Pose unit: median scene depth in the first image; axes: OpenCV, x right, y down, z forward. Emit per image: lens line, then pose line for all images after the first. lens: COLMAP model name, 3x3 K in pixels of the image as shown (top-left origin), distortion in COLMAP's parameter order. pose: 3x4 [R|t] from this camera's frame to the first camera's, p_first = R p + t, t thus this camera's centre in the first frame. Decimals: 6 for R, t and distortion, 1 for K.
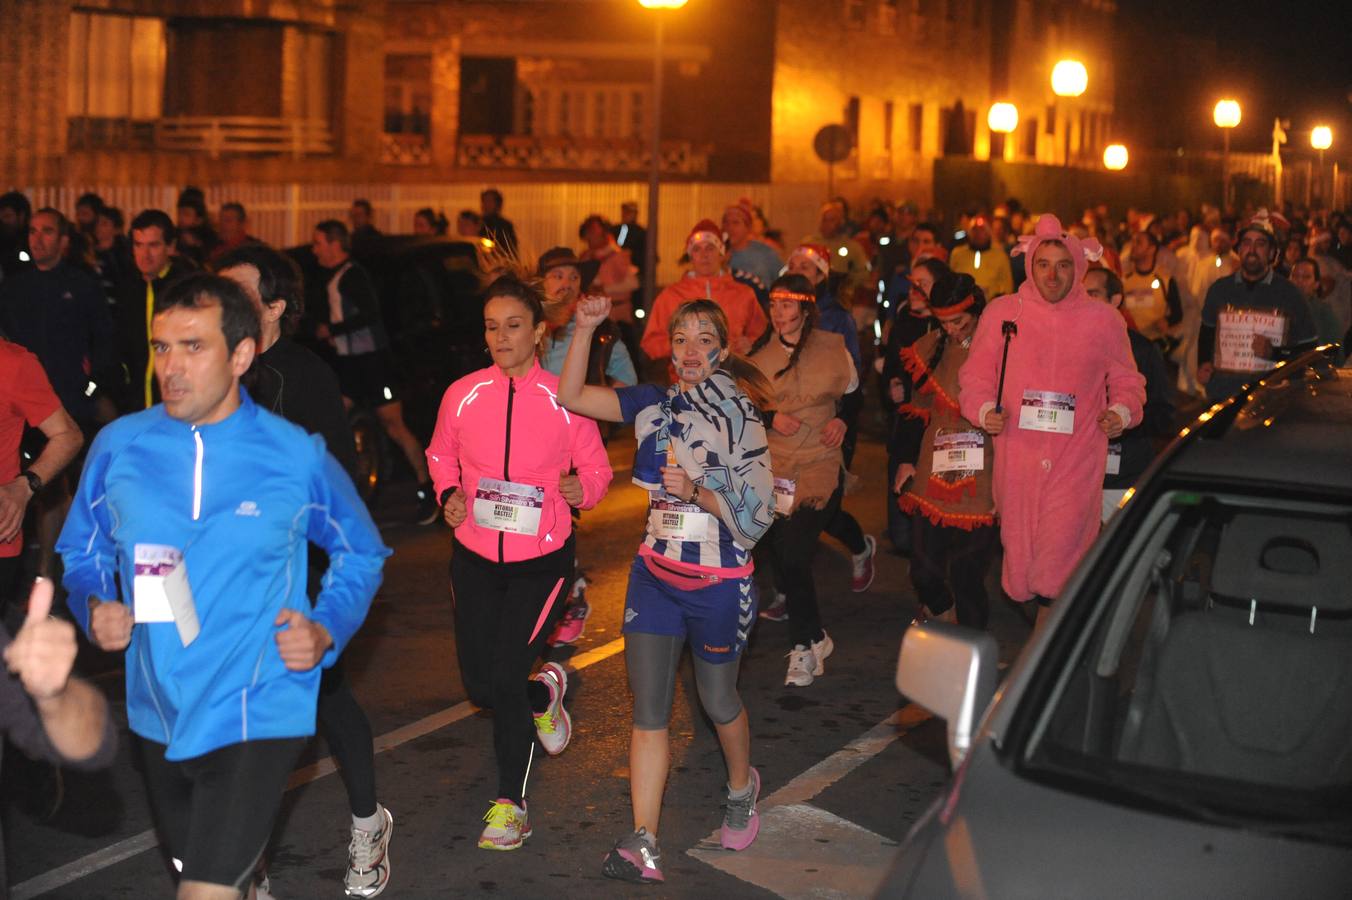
lens RADIAL K [[2971.8, 0, 637.9], [0, 2971.8, 458.0], [0, 0, 1]] dist [-0.295043, 0.000000]
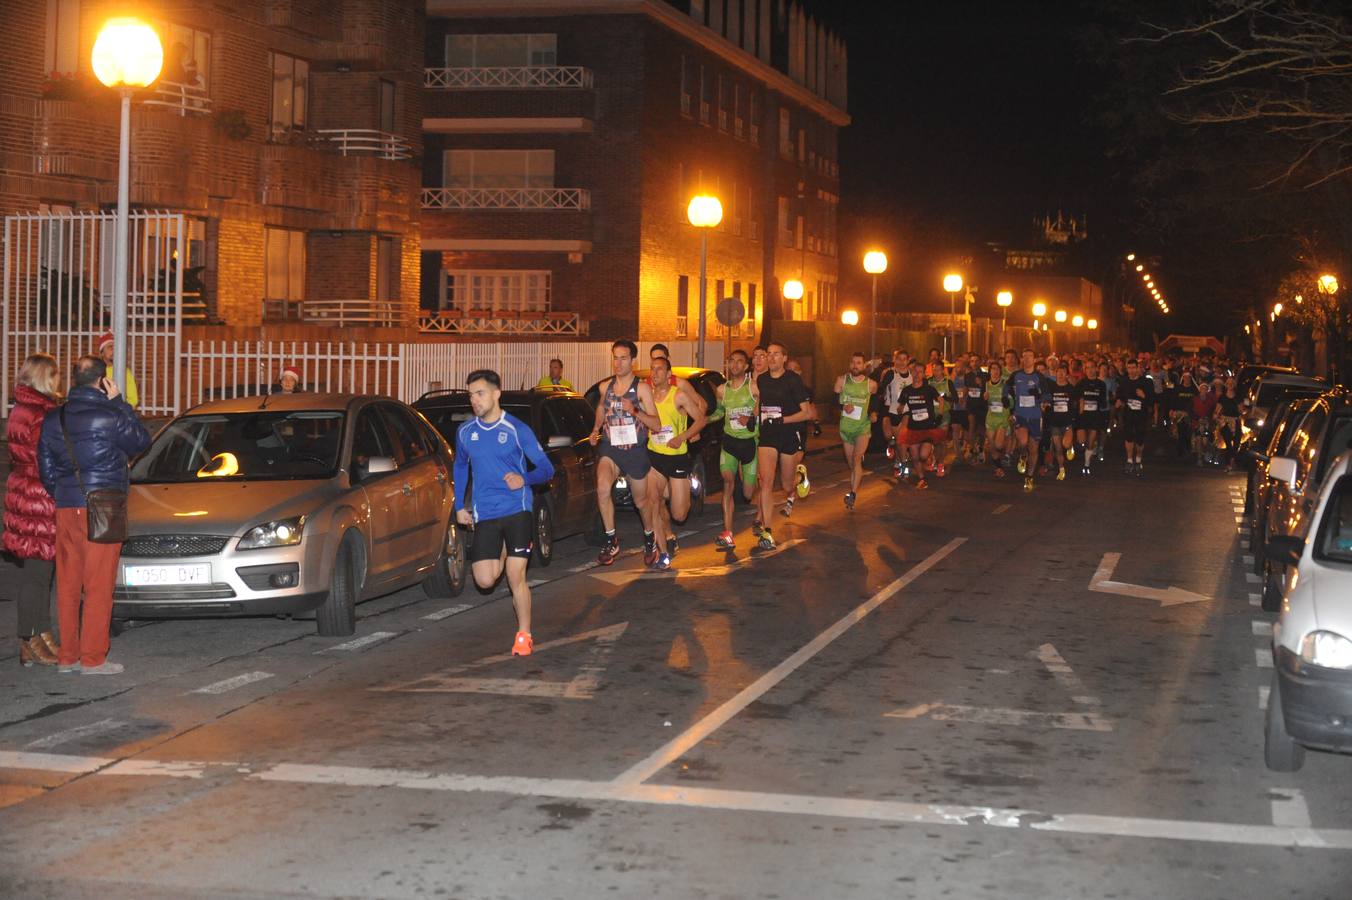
lens RADIAL K [[2701.7, 0, 698.1], [0, 2701.7, 474.7], [0, 0, 1]] dist [-0.389913, 0.000000]
pose [[0.988691, -0.021826, 0.148372, -0.516894], [0.028487, 0.998672, -0.042917, 0.096137], [-0.147238, 0.046659, 0.988000, -0.979076]]
